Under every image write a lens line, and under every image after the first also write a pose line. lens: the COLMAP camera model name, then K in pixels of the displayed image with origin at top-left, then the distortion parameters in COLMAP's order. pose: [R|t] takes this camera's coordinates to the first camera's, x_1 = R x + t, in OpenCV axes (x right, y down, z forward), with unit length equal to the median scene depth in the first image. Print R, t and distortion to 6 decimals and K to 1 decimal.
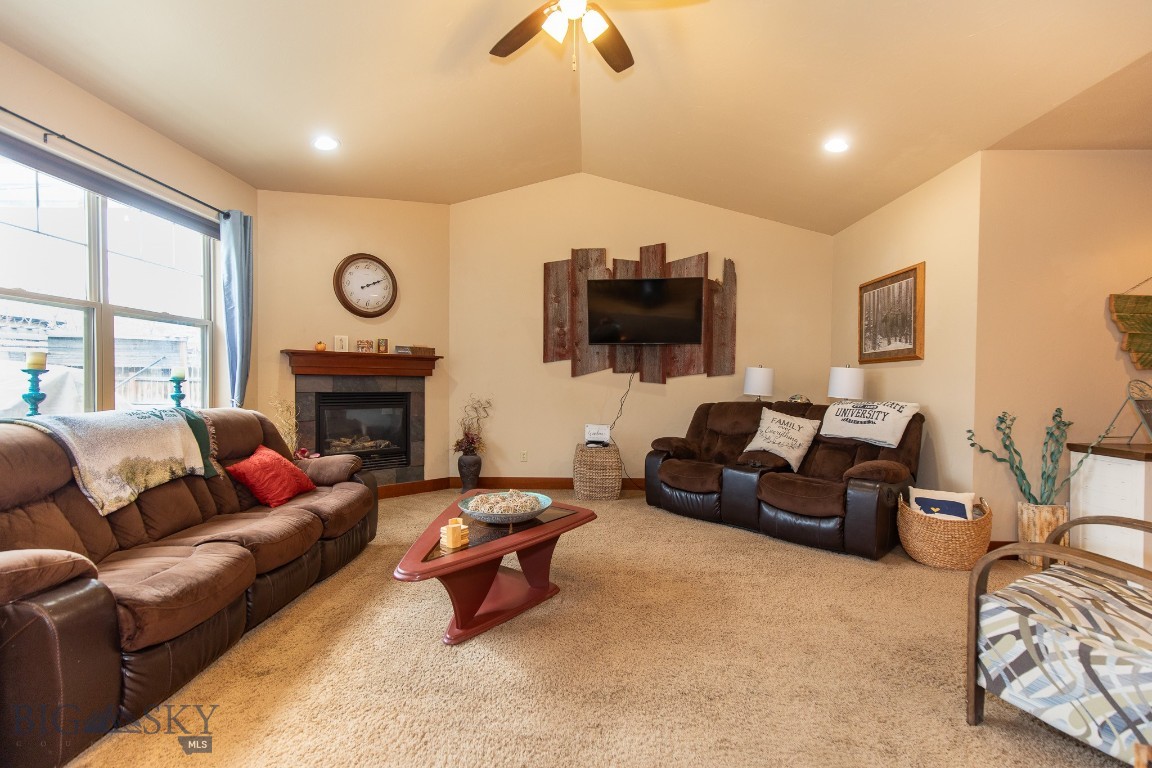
lens RADIAL K [[508.7, 0, 574.5], [0, 508.7, 392.9], [0, 0, 1]] dist [-0.000203, -0.000024]
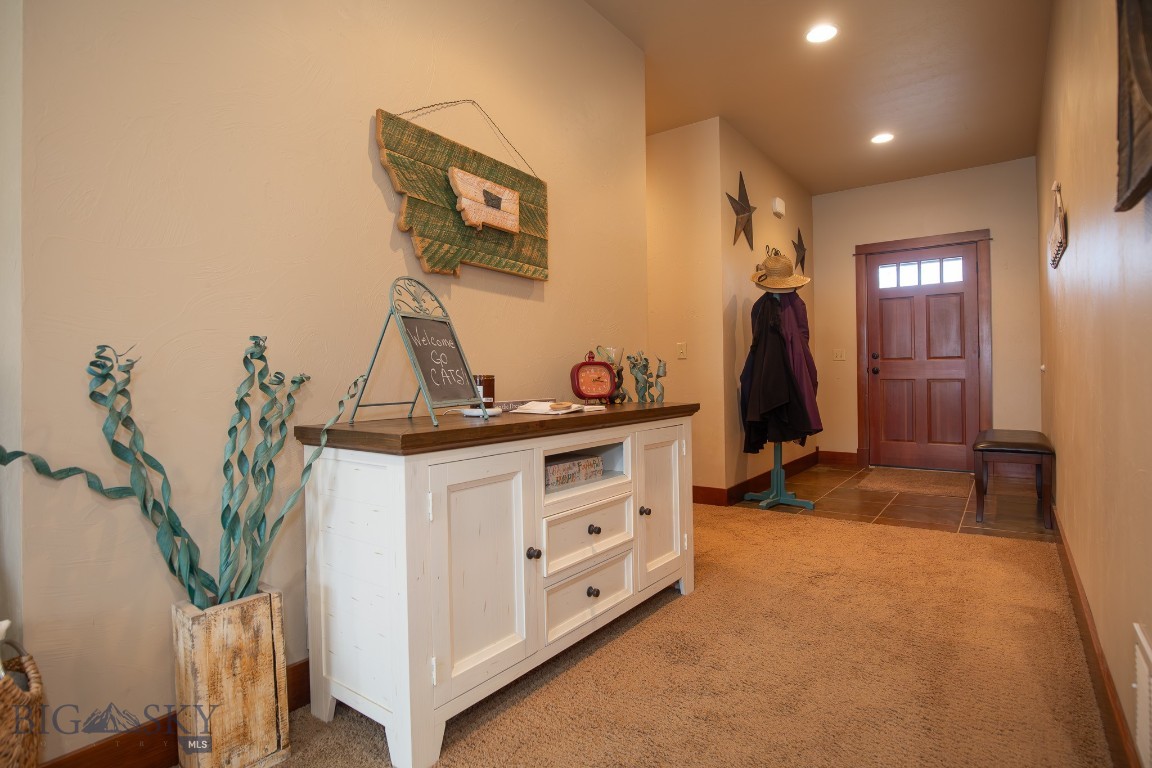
lens RADIAL K [[591.0, 0, 576.0], [0, 591.0, 384.0], [0, 0, 1]] dist [0.000138, 0.000061]
pose [[0.577246, -0.014582, 0.816440, 0.711088], [0.032174, 0.999470, -0.004897, 0.074105], [-0.815936, 0.029095, 0.577410, 0.538603]]
